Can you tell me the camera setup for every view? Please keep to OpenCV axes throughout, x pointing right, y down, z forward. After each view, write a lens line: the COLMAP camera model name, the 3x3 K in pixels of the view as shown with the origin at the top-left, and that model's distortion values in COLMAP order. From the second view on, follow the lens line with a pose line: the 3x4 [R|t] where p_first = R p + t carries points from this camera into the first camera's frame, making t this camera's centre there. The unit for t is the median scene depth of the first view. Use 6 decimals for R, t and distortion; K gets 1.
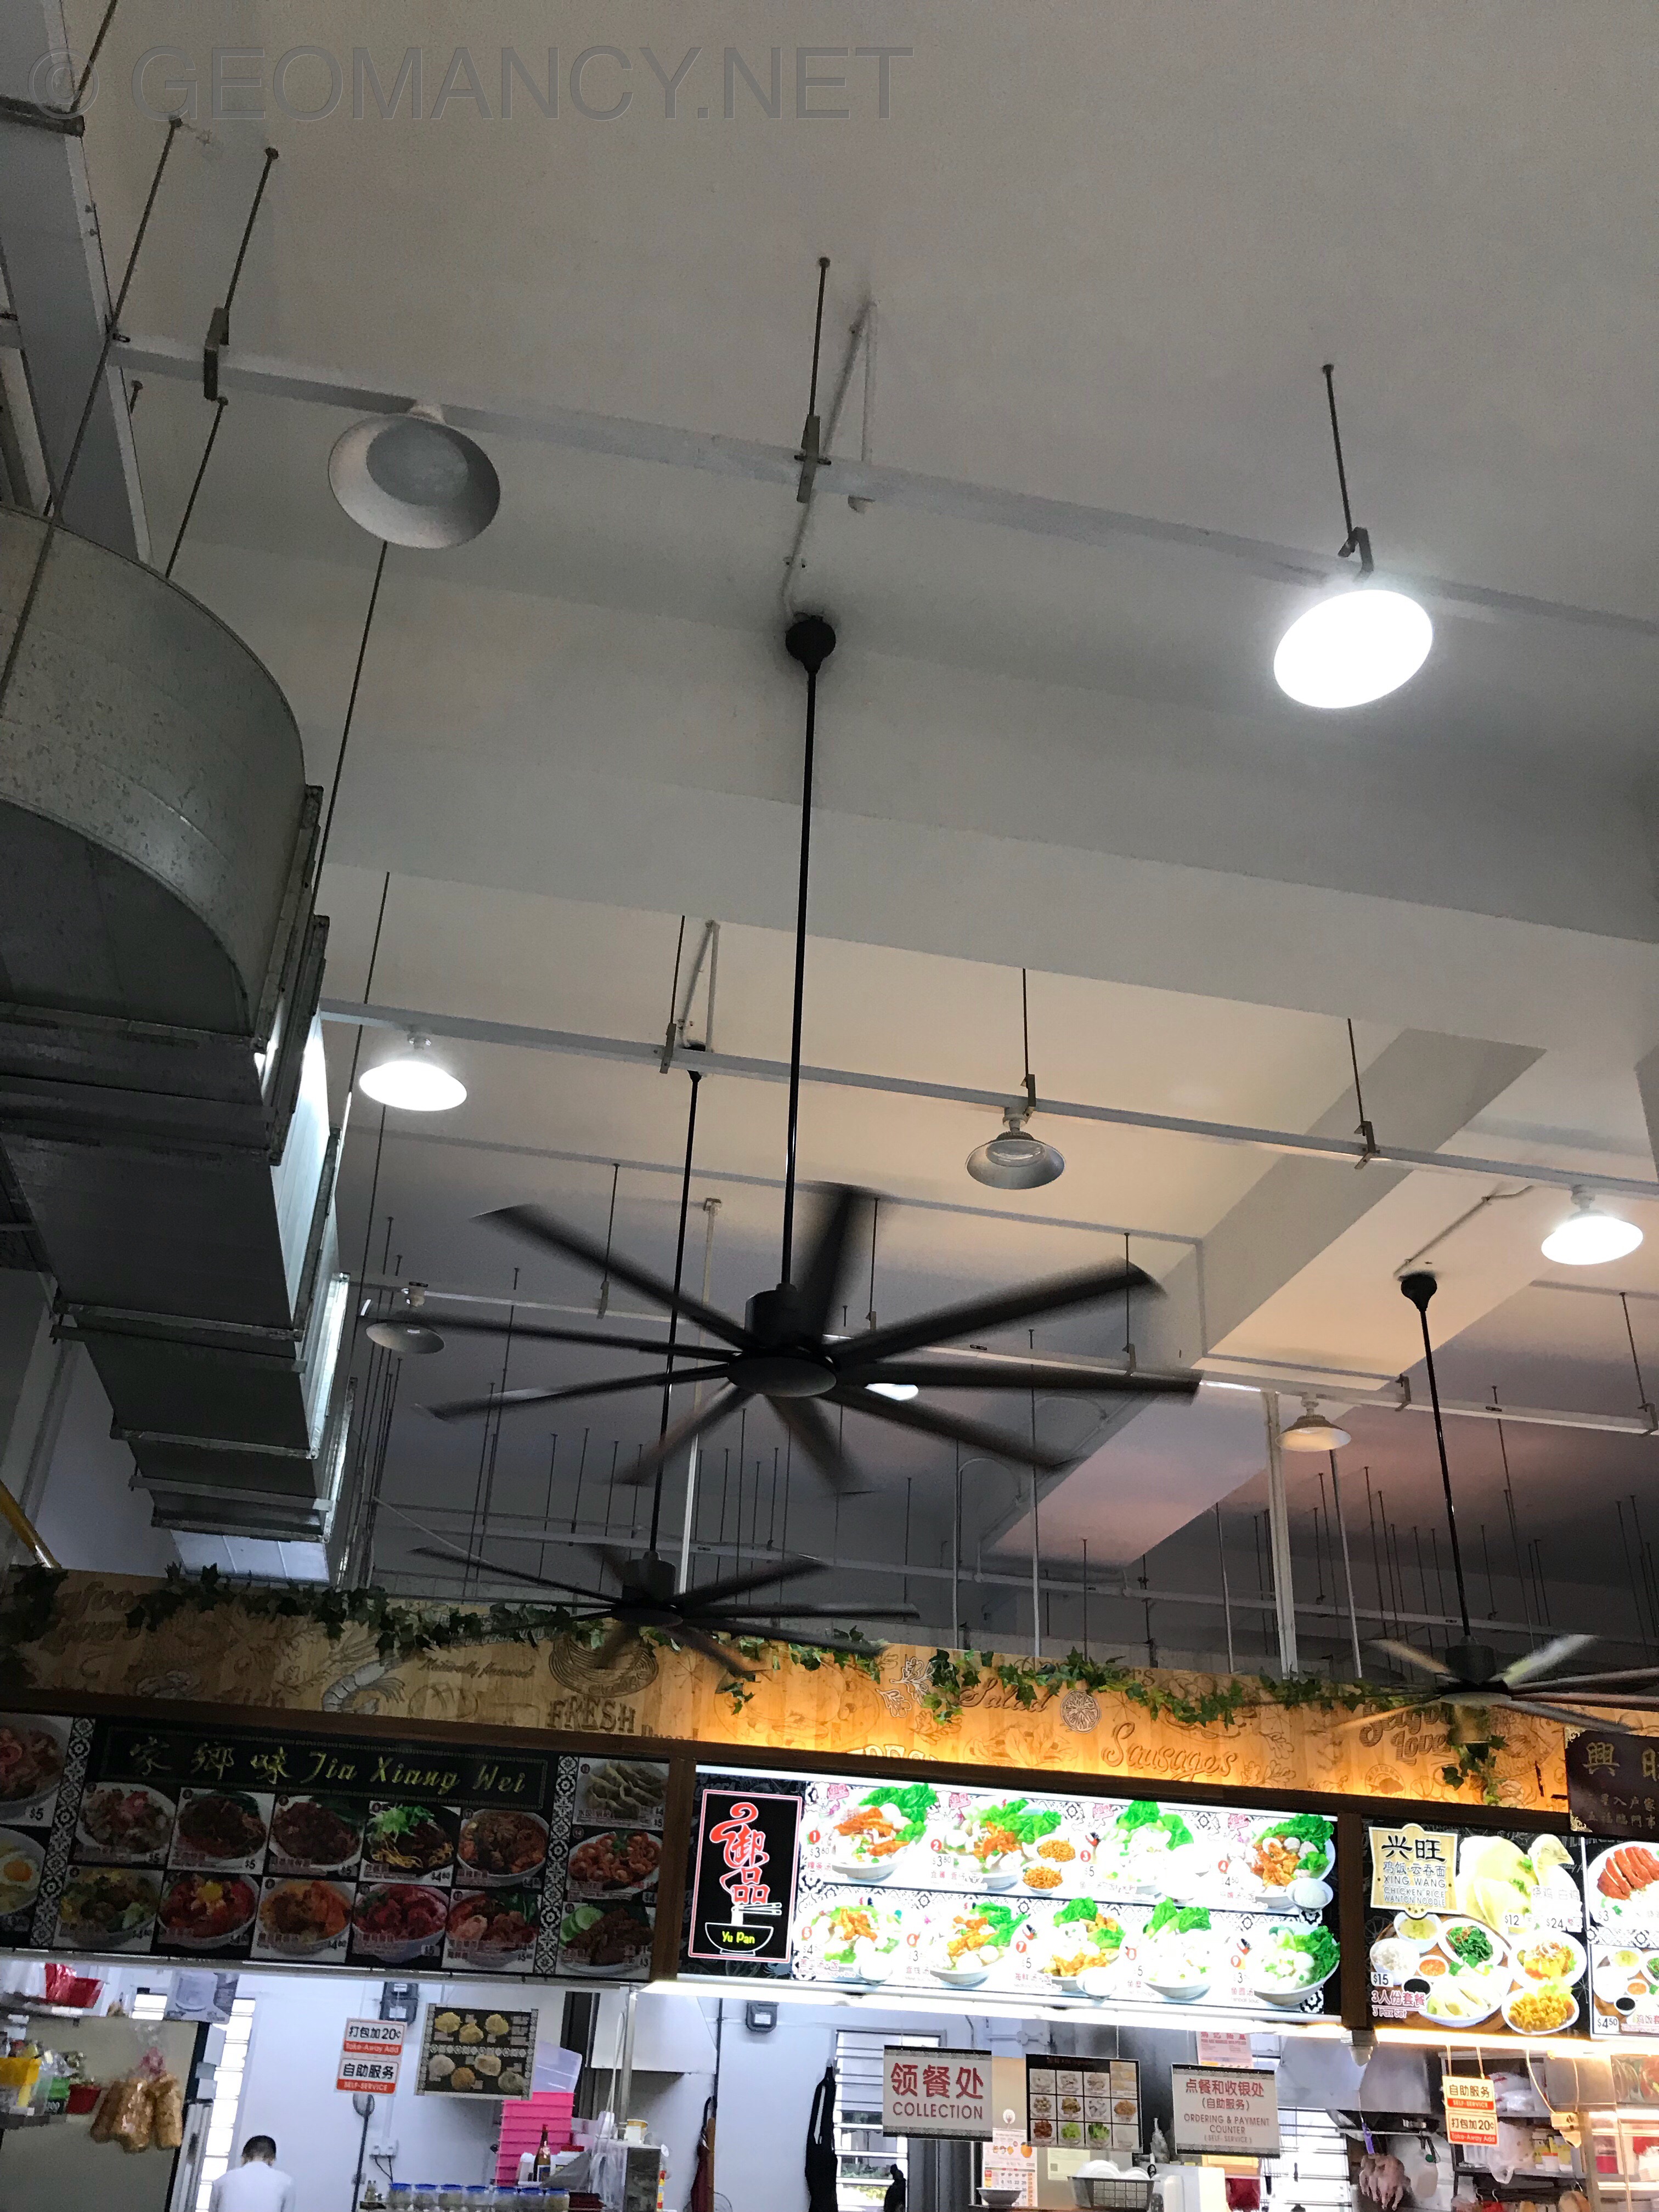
lens RADIAL K [[1837.9, 0, 805.2], [0, 1837.9, 1106.4], [0, 0, 1]] dist [-0.004189, 0.039938]
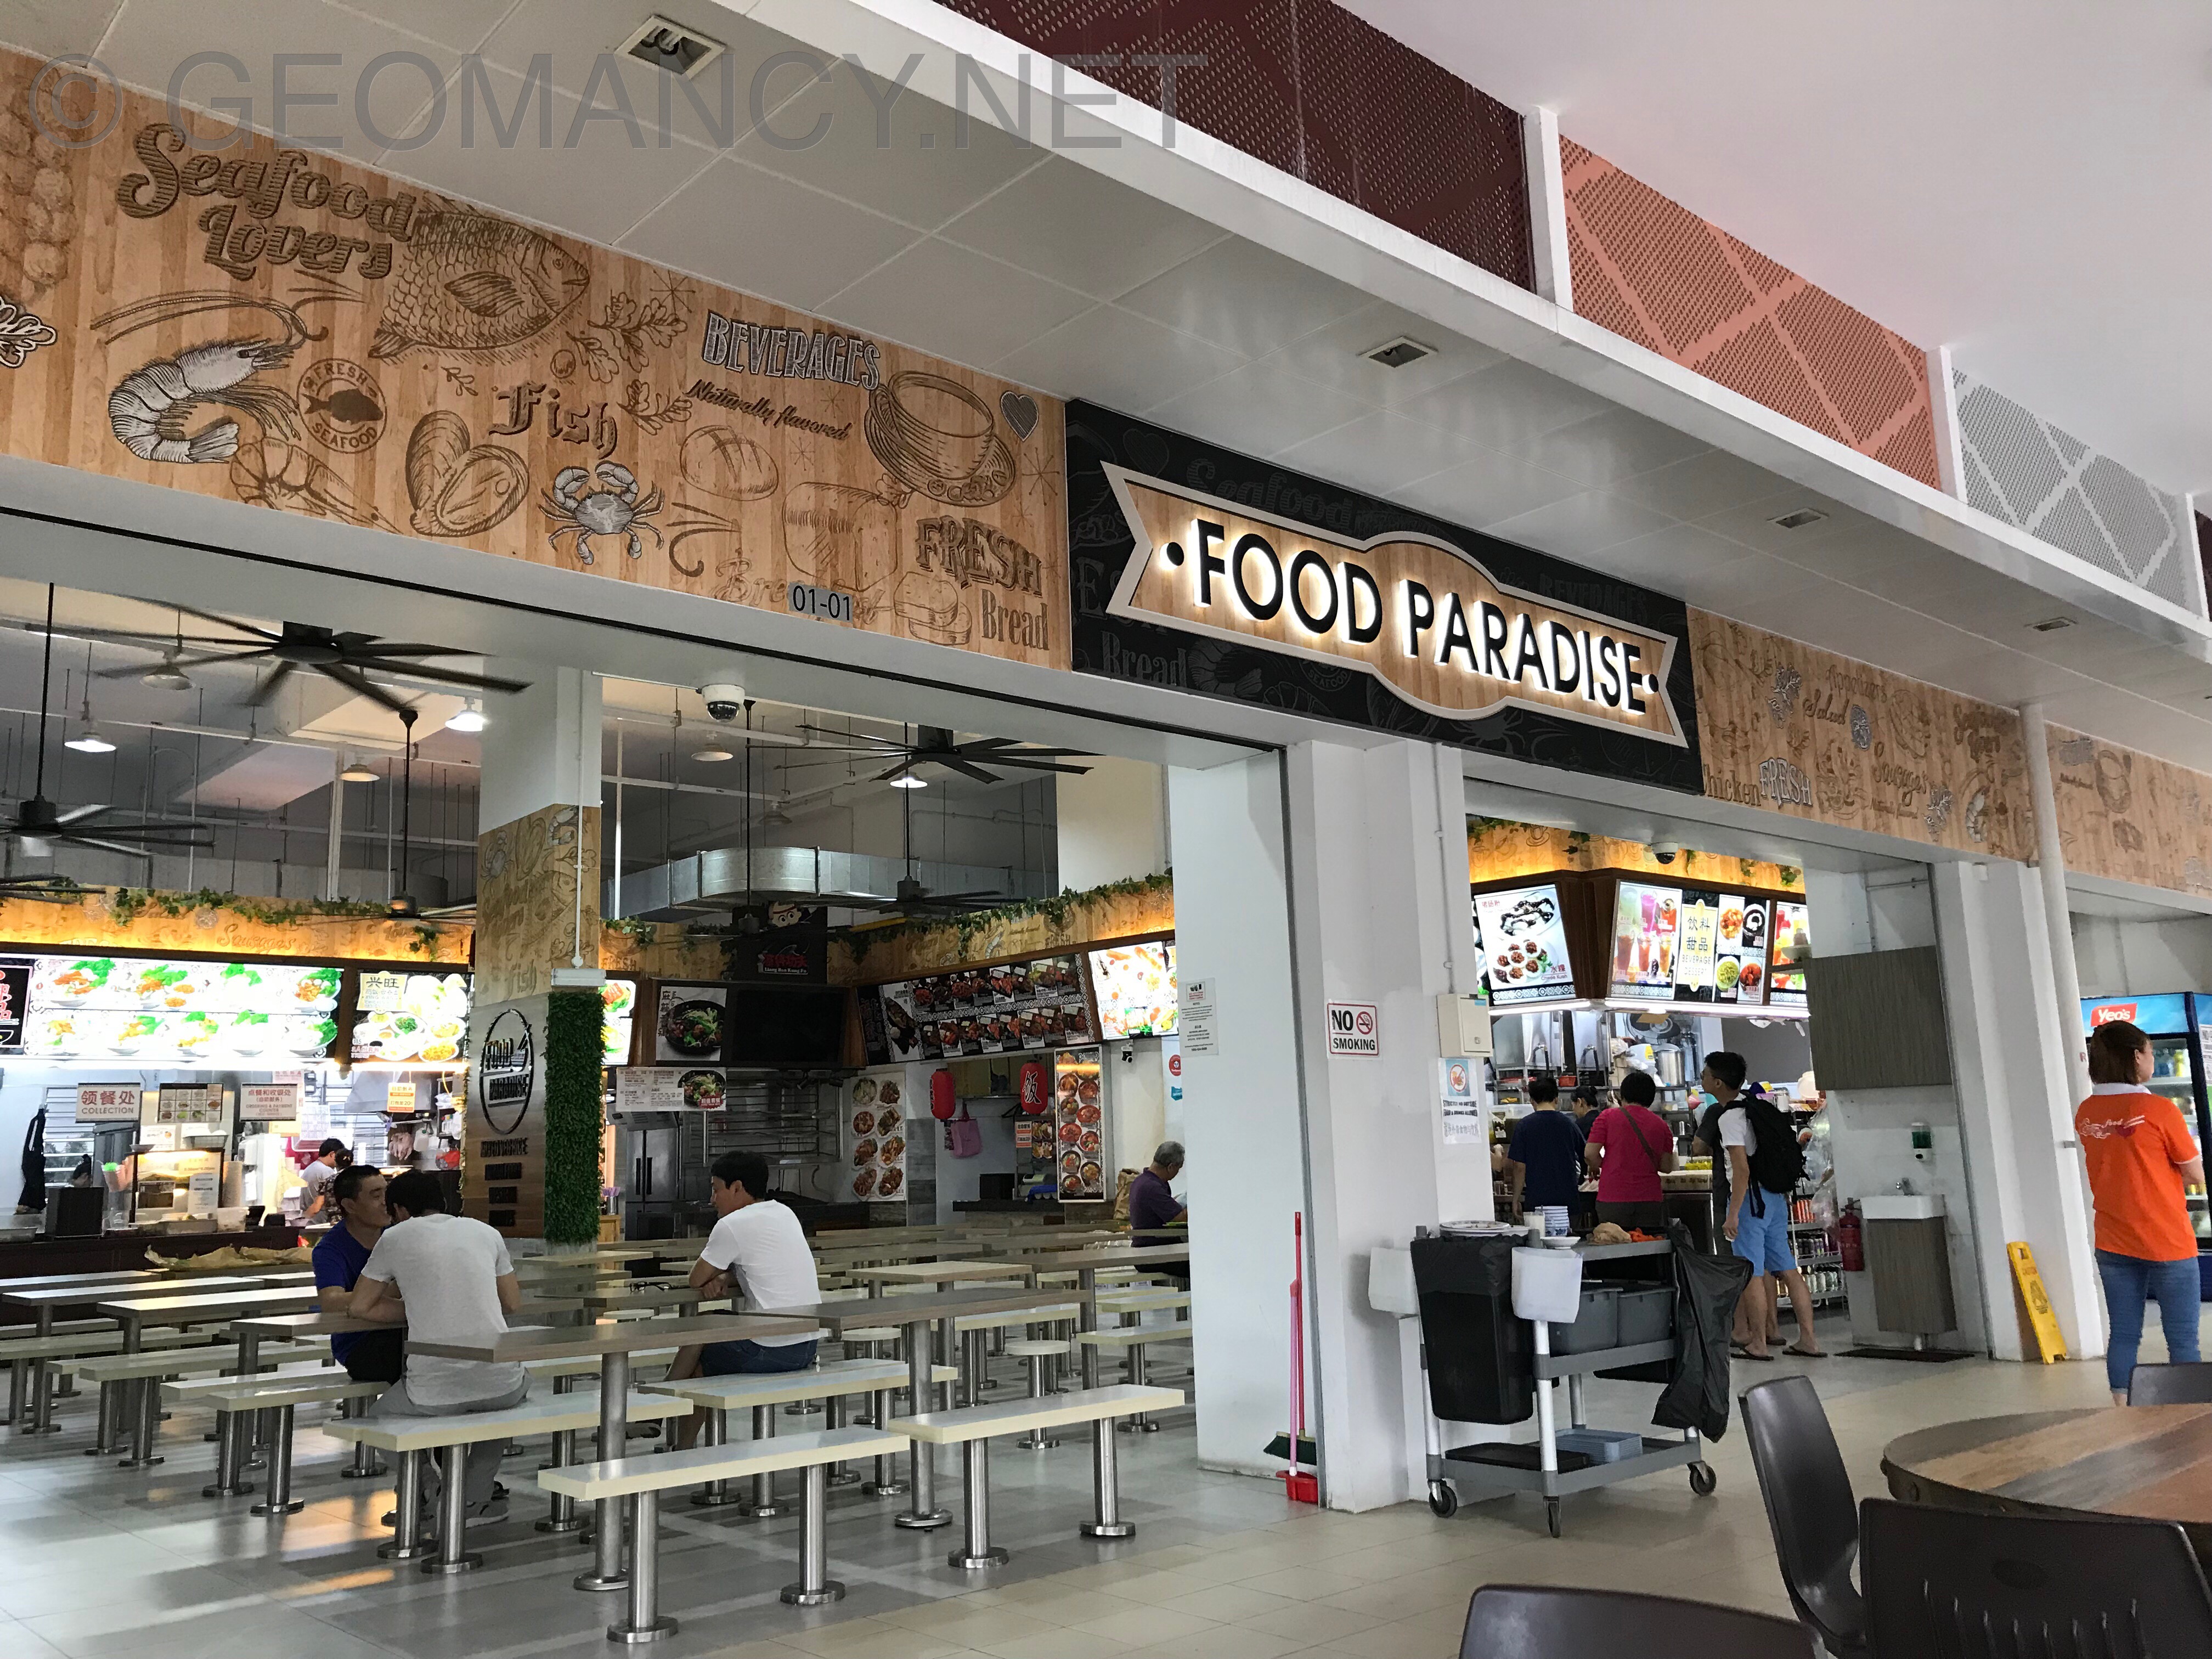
lens RADIAL K [[1837.9, 0, 1106.0], [0, 1837.9, 829.5], [0, 0, 1]] dist [-0.004189, 0.039938]
pose [[0.859064, 0.020317, 0.511465, -0.025649], [-0.182138, 0.945948, 0.268344, -0.456372], [-0.478367, -0.323682, 0.816330, -1.004882]]
